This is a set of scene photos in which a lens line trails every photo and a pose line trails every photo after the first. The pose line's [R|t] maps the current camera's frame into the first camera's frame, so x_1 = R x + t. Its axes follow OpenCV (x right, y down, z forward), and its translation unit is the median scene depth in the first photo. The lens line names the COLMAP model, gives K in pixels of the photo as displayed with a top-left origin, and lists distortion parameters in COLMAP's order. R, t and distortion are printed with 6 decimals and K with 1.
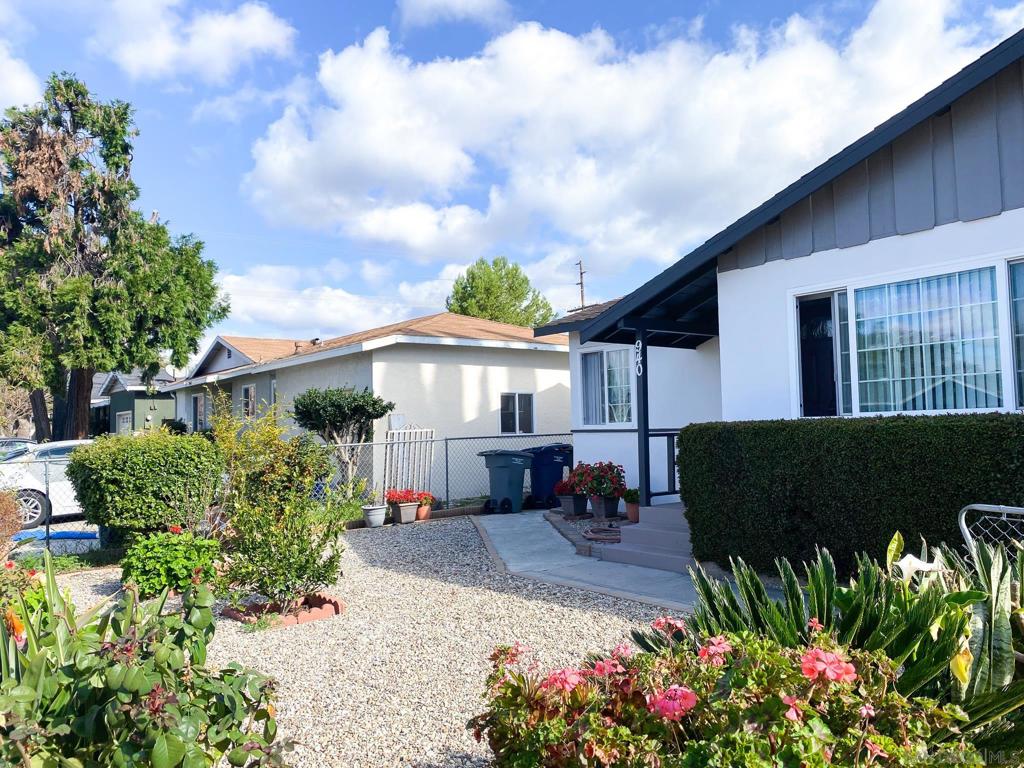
lens RADIAL K [[760.7, 0, 511.0], [0, 760.7, 384.4], [0, 0, 1]] dist [0.002960, -0.001211]
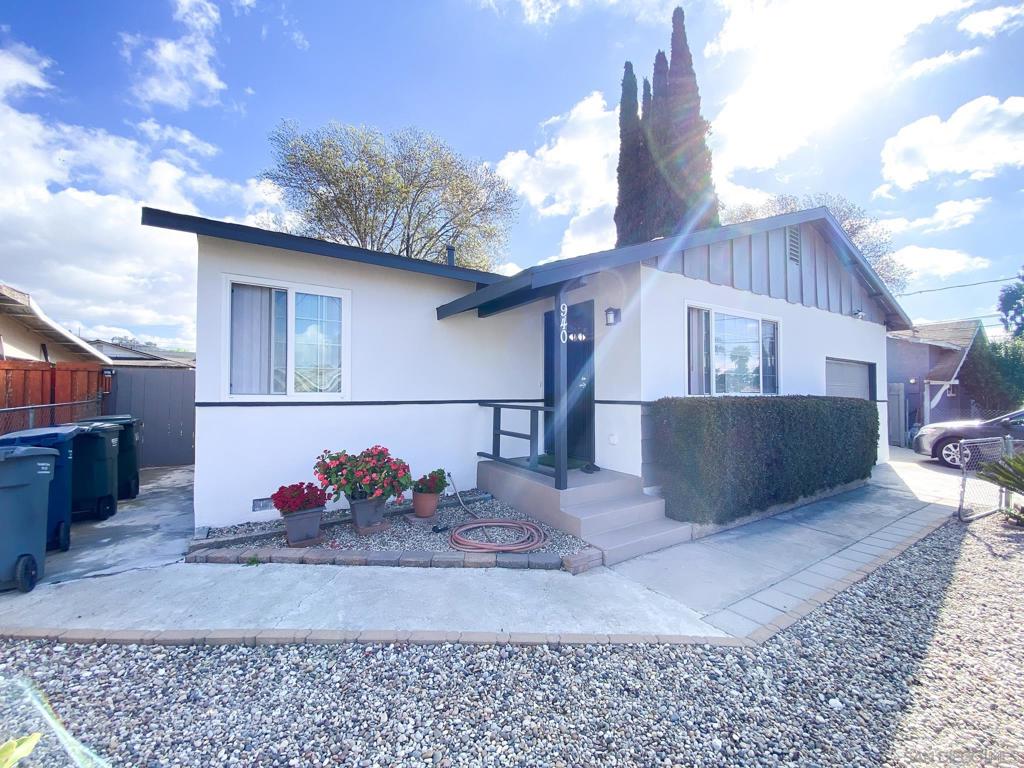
lens RADIAL K [[411.4, 0, 511.2], [0, 411.4, 385.0], [0, 0, 1]] dist [0.035126, -0.030542]
pose [[0.127566, 0.061313, 0.989933, -0.224280], [-0.061930, 0.996632, -0.053747, 0.051393], [-0.989895, -0.054450, 0.130934, 0.748247]]
